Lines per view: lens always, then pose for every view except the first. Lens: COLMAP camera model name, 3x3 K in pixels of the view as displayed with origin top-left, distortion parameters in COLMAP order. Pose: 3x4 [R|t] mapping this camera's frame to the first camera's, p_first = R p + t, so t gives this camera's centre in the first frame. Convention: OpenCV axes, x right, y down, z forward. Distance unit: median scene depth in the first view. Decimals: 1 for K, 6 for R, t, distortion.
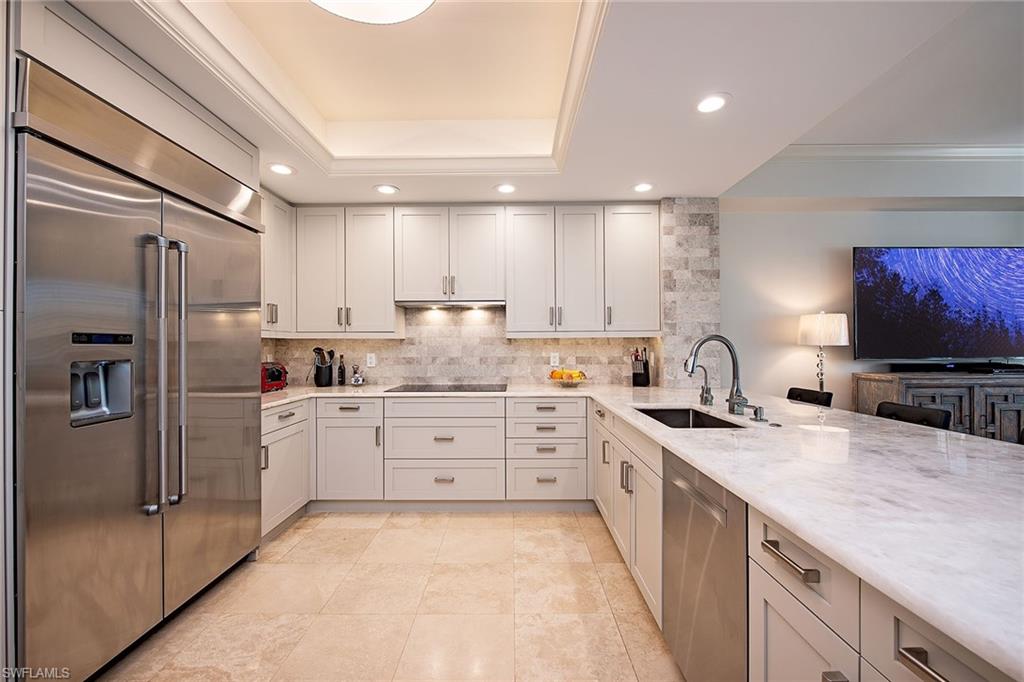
lens RADIAL K [[431.6, 0, 513.6], [0, 431.6, 346.0], [0, 0, 1]] dist [0.003534, 0.000087]
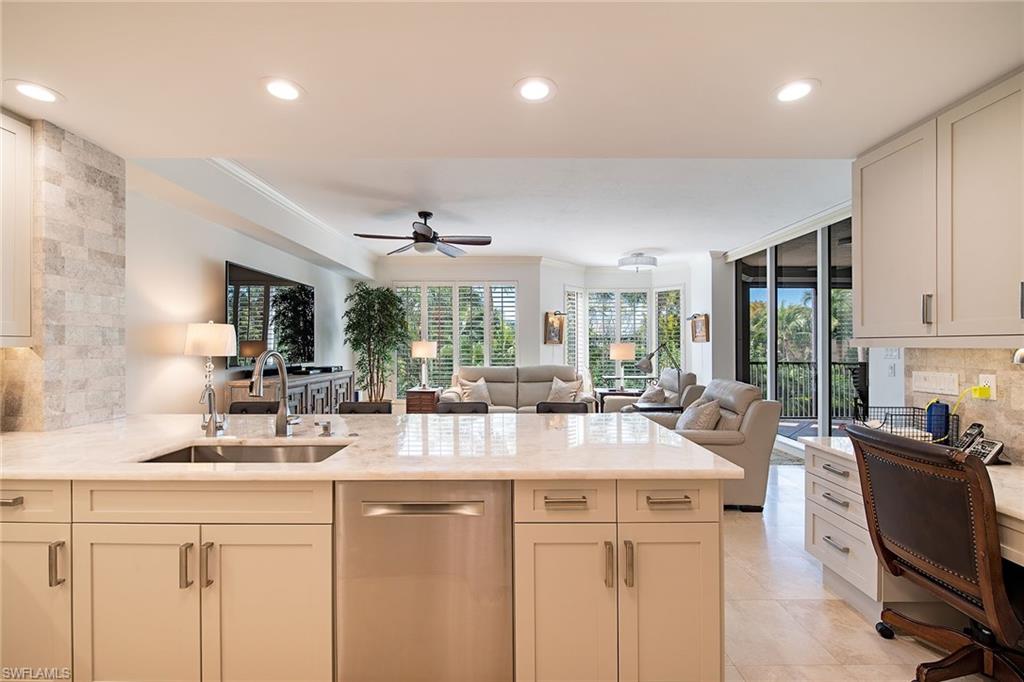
lens RADIAL K [[431.6, 0, 510.9], [0, 431.6, 341.2], [0, 0, 1]] dist [0.003534, 0.000087]
pose [[-0.013658, 0.015515, 0.999786, -0.273038], [0.000960, 0.999879, -0.015503, -0.019436], [-0.999906, 0.000748, -0.013671, 0.347775]]
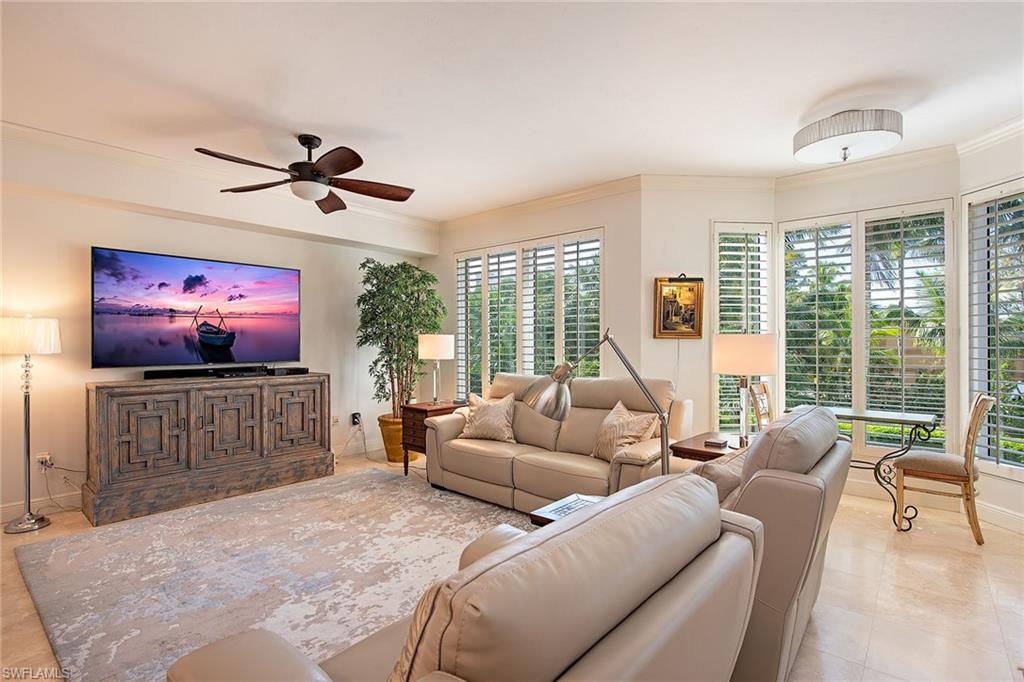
lens RADIAL K [[510.7, 0, 509.2], [0, 510.7, 342.9], [0, 0, 1]] dist [-0.026071, -0.000476]
pose [[0.639871, 0.003926, 0.768473, 0.564550], [-0.000253, 0.999988, -0.004898, -0.018209], [-0.768483, 0.002939, 0.639864, -0.385932]]
